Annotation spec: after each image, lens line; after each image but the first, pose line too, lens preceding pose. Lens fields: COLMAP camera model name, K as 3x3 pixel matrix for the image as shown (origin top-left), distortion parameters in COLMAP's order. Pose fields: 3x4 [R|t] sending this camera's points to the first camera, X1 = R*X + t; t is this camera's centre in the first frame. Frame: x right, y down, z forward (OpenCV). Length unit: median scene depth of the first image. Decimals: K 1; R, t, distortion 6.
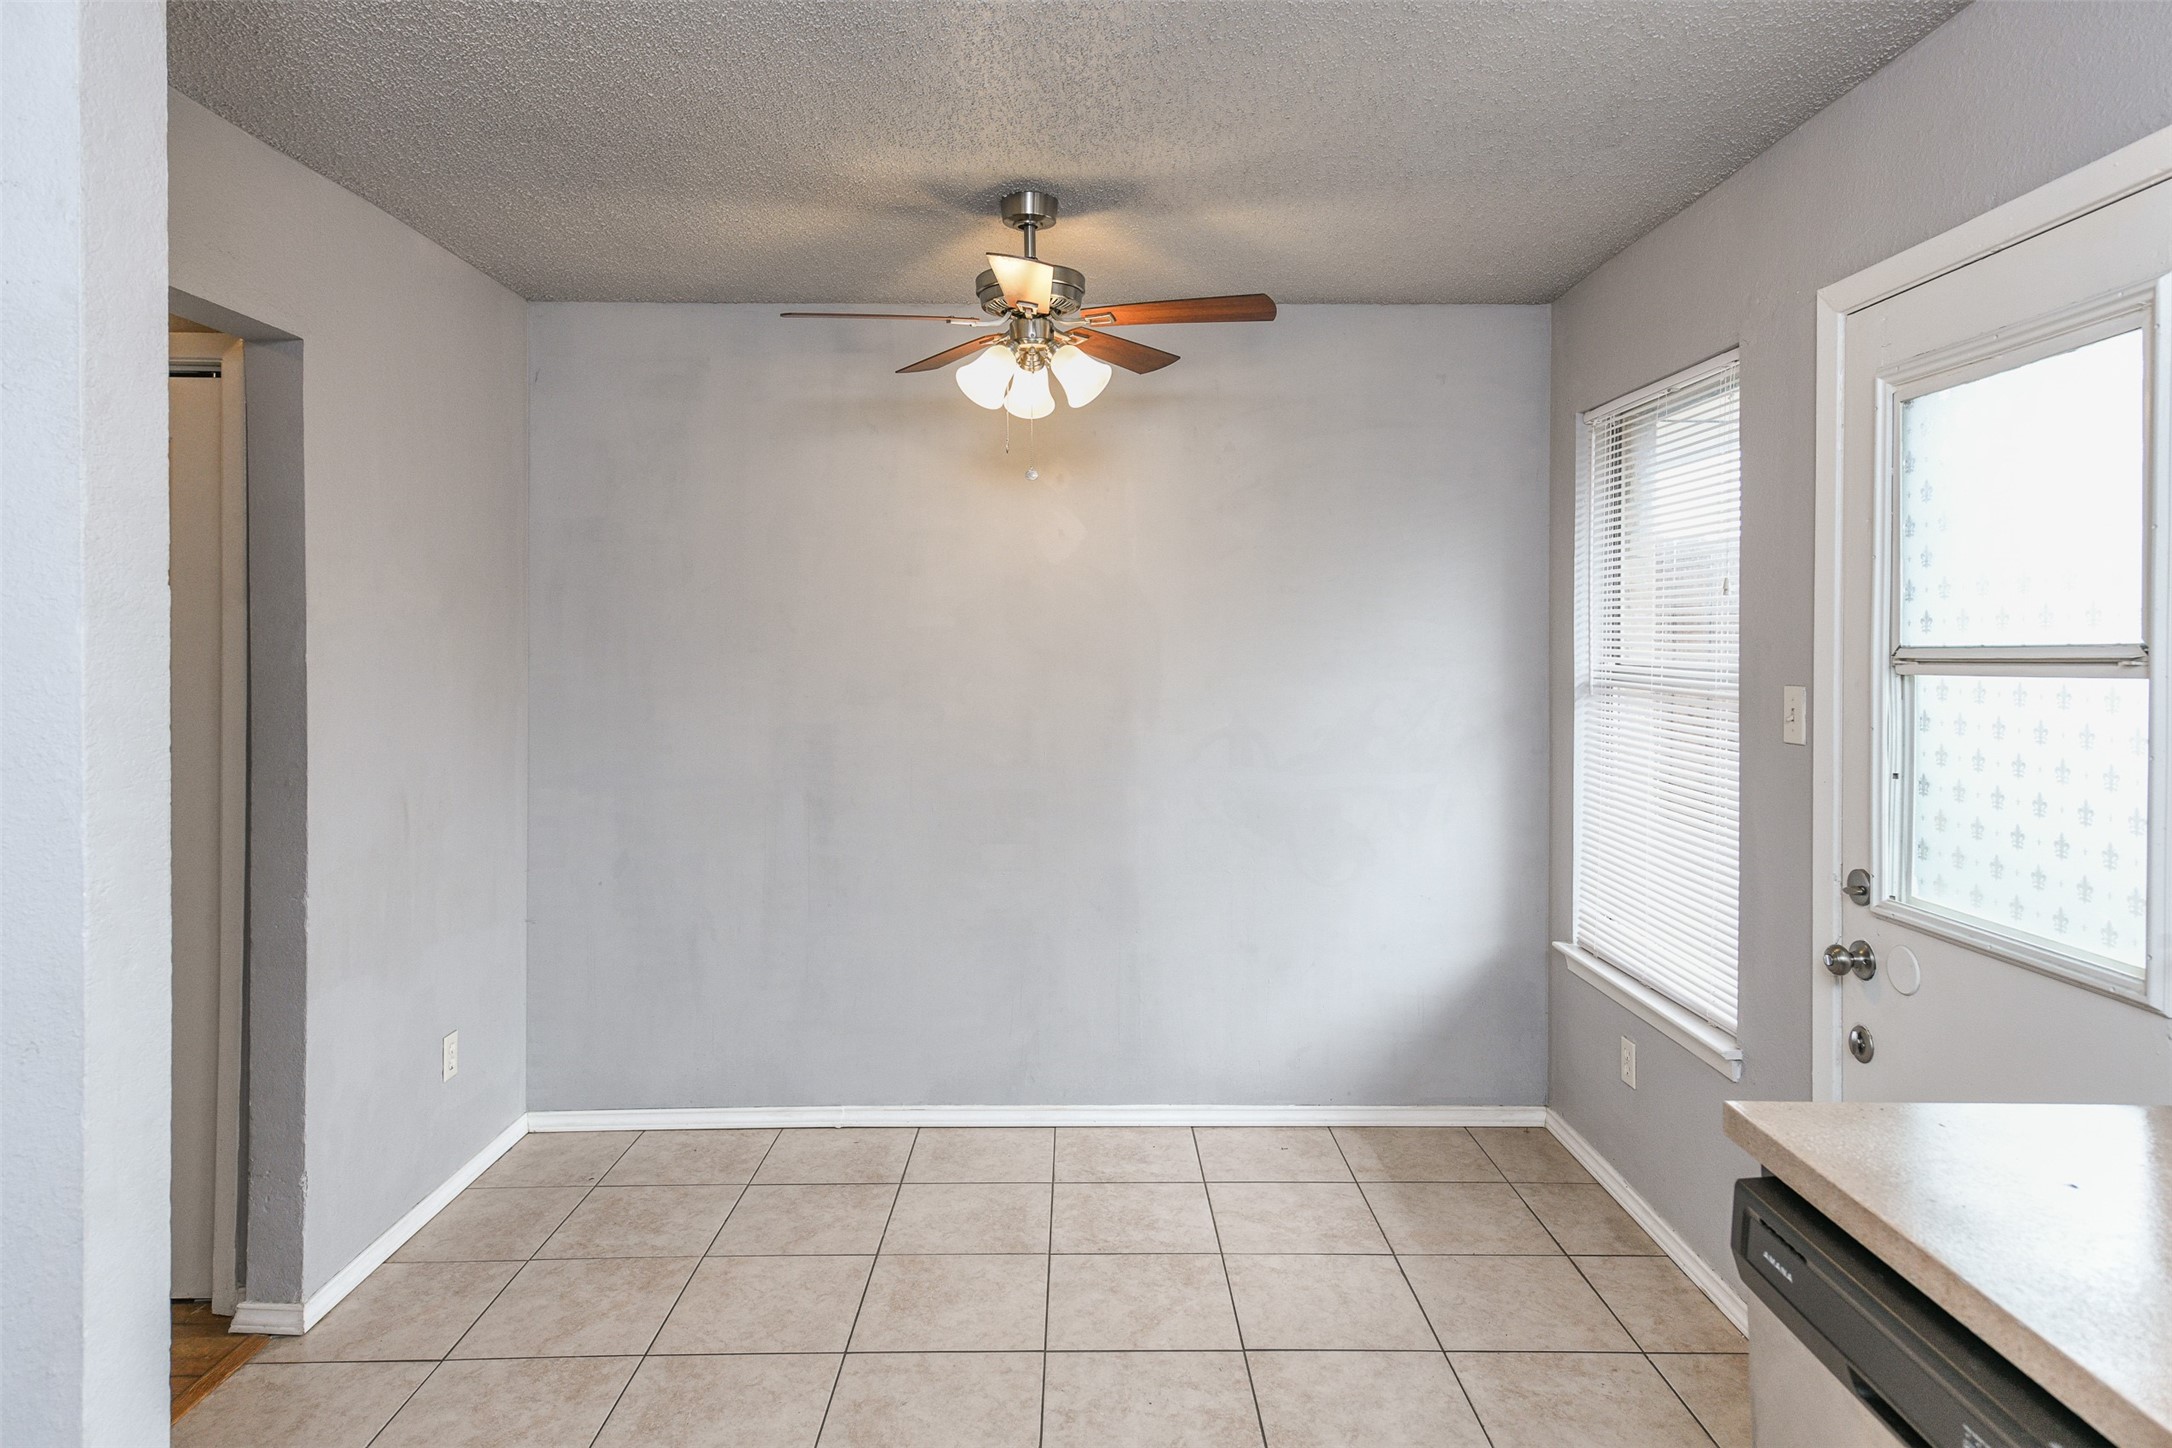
lens RADIAL K [[1168.4, 0, 1047.0], [0, 1168.4, 670.0], [0, 0, 1]] dist [0.018956, 0.000025]
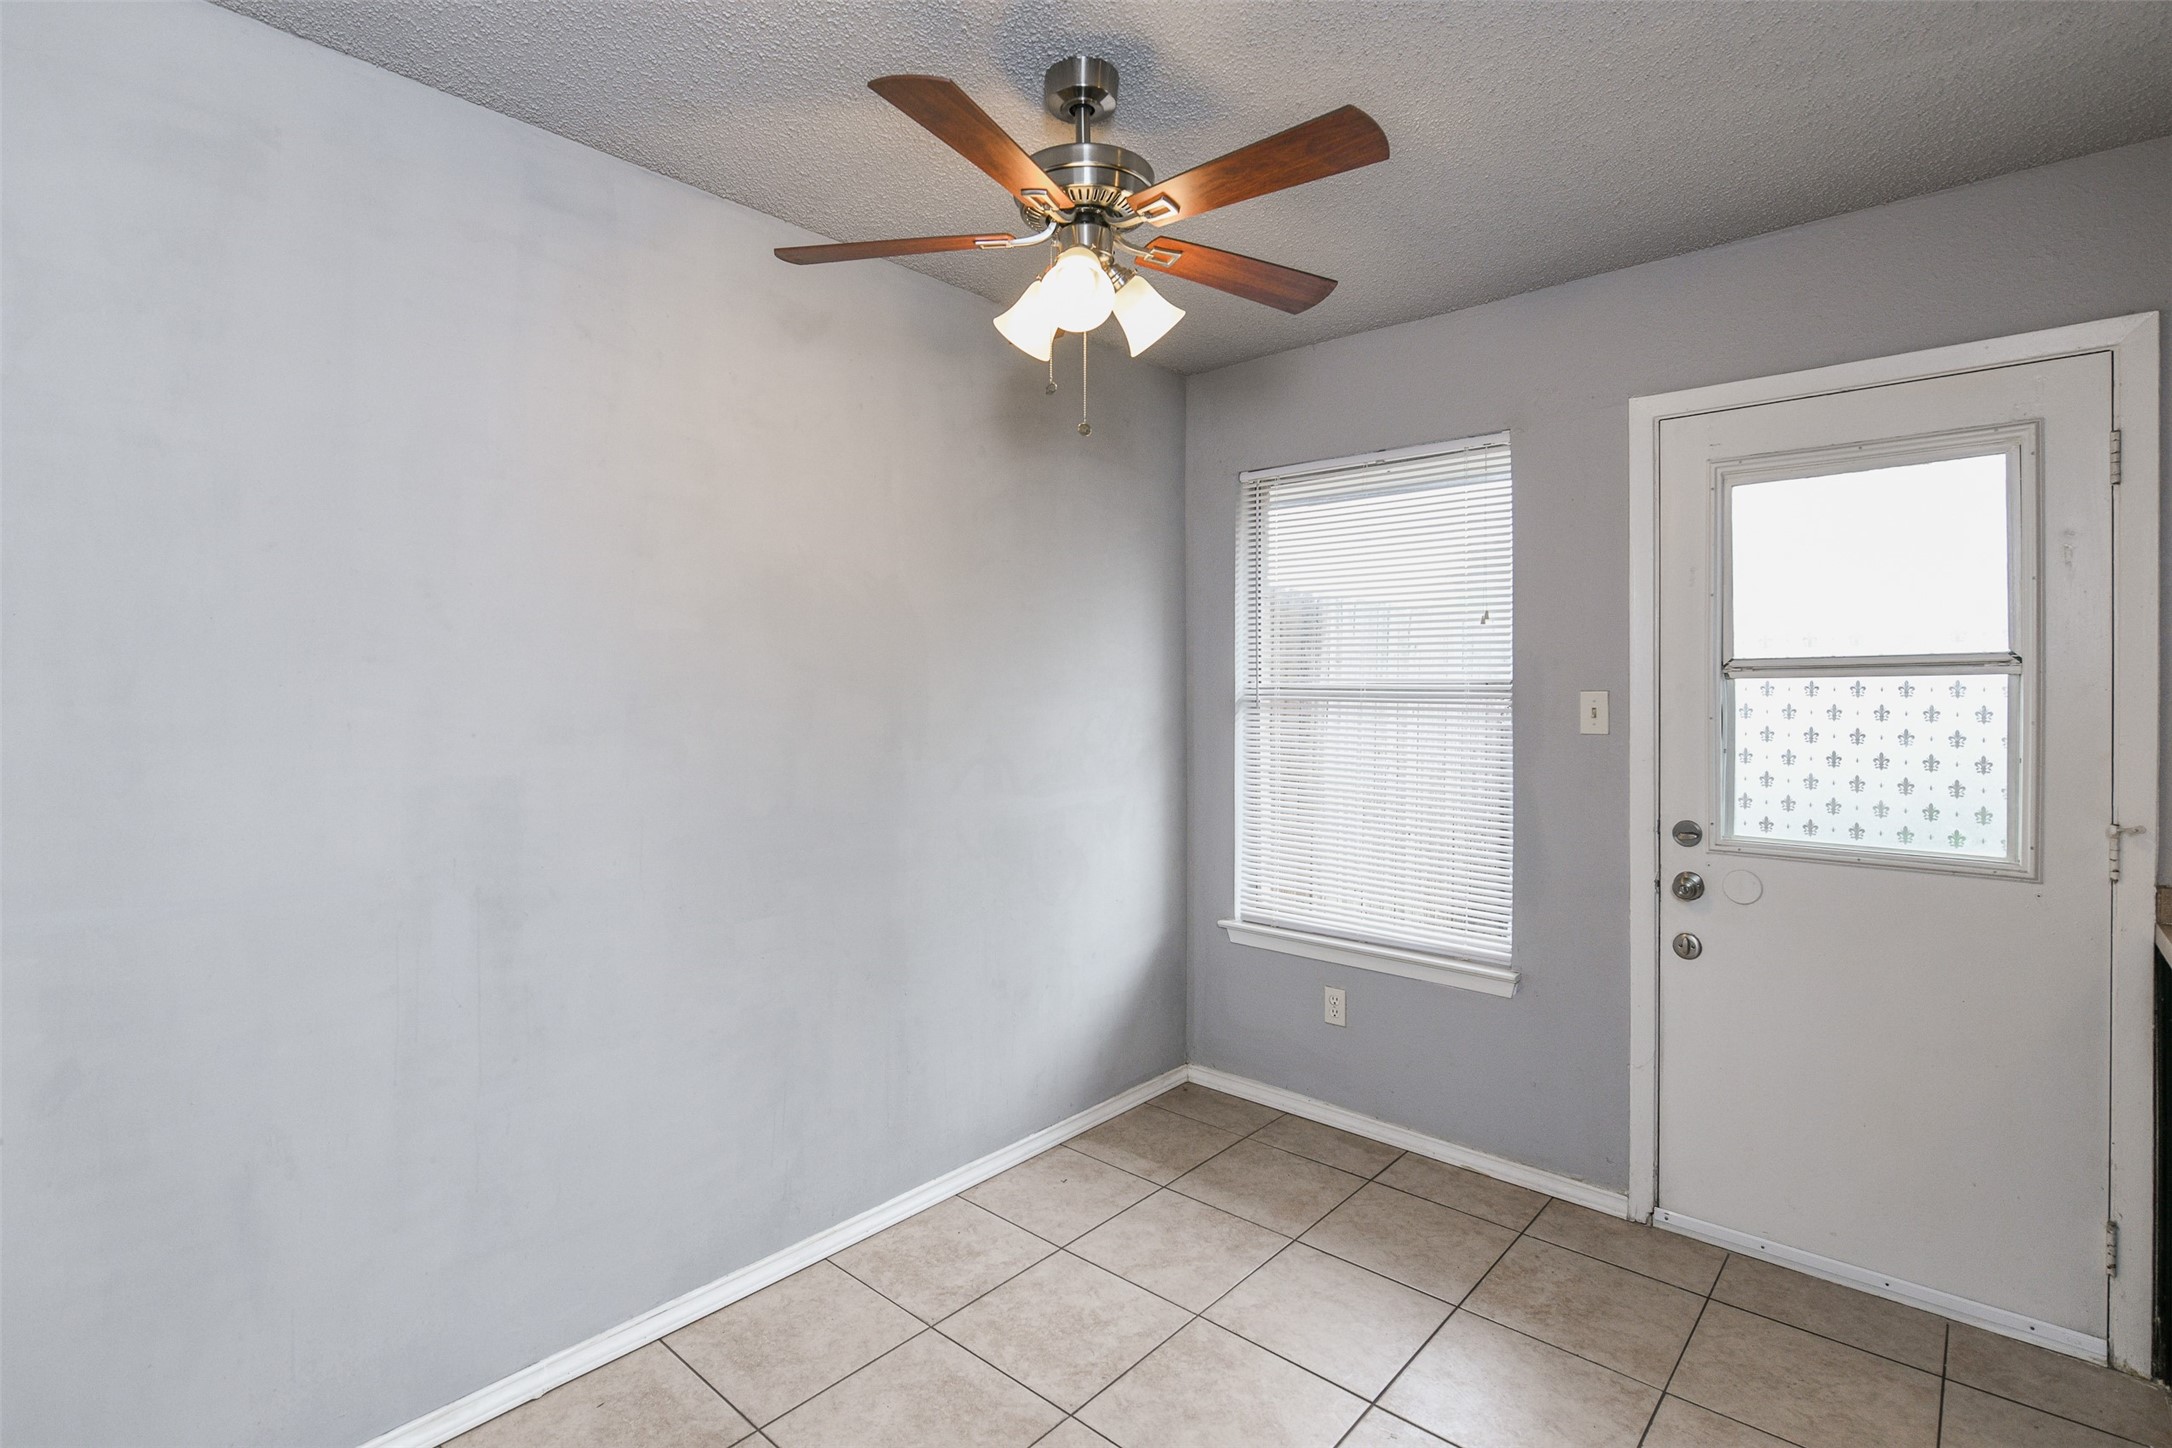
lens RADIAL K [[987.5, 0, 1023.7], [0, 987.5, 697.8], [0, 0, 1]] dist [-0.003290, -0.001132]
pose [[0.692119, -0.008614, 0.721732, -0.469513], [0.016300, 0.999860, -0.003698, 0.011087], [-0.721599, 0.014323, 0.692163, 0.519431]]
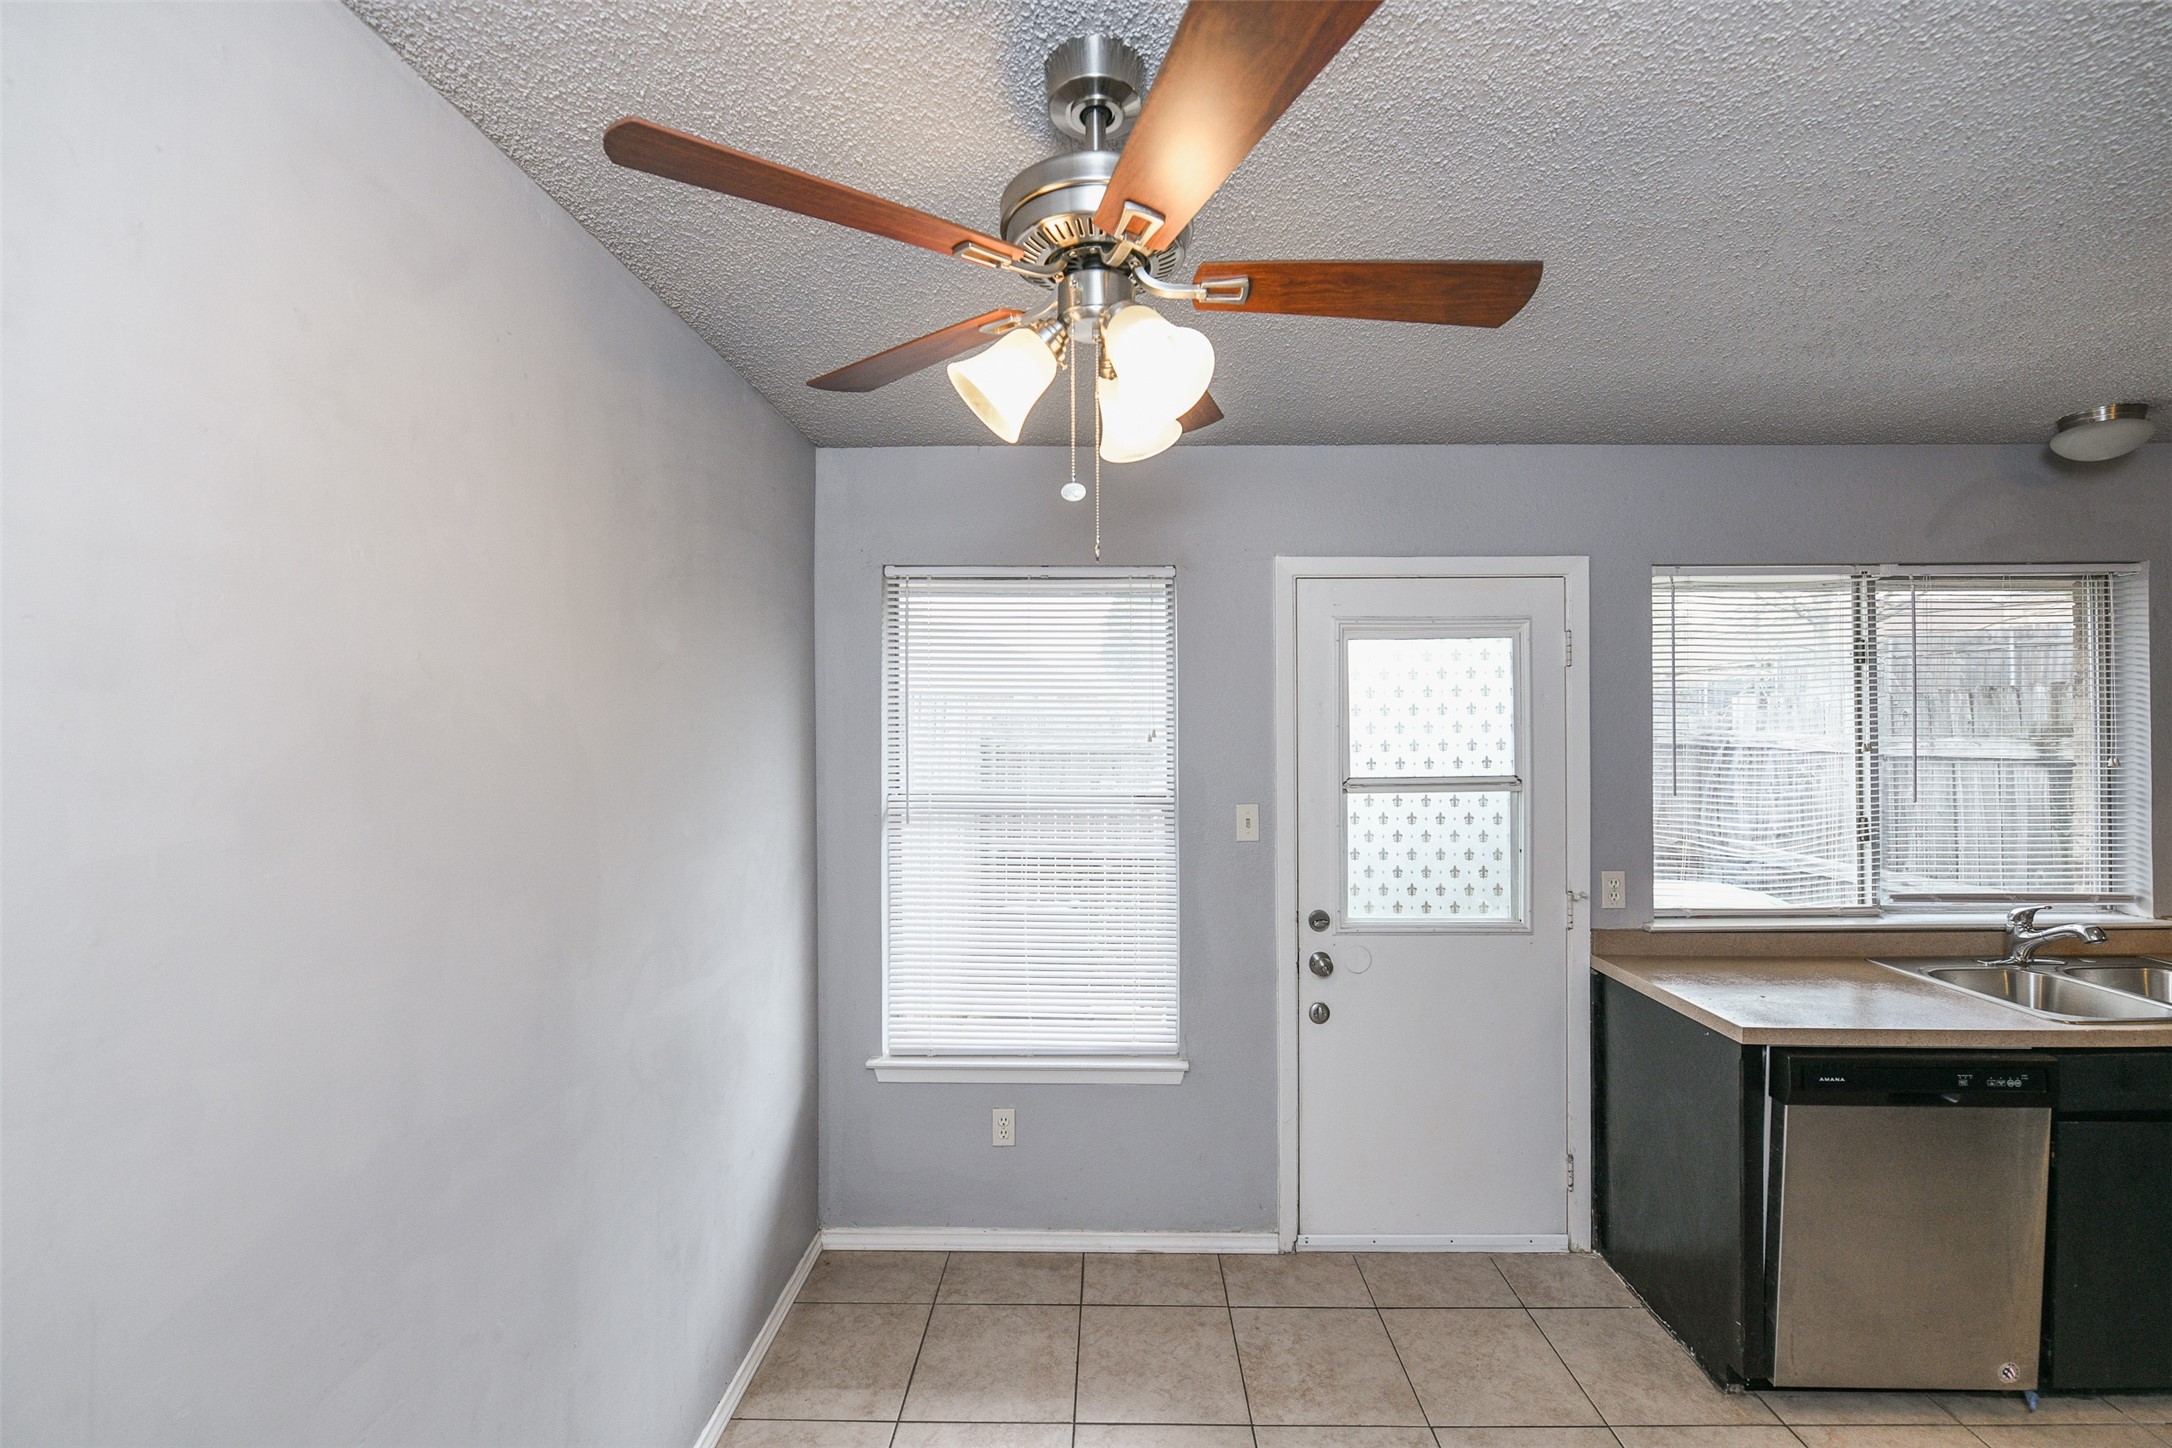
lens RADIAL K [[896.2, 0, 1069.0], [0, 896.2, 719.1], [0, 0, 1]] dist [-0.008773, -0.000795]
pose [[0.027814, -0.004141, 0.999605, -0.408721], [0.029494, 0.999559, 0.003320, -0.080941], [-0.999178, 0.029390, 0.027924, 0.898878]]
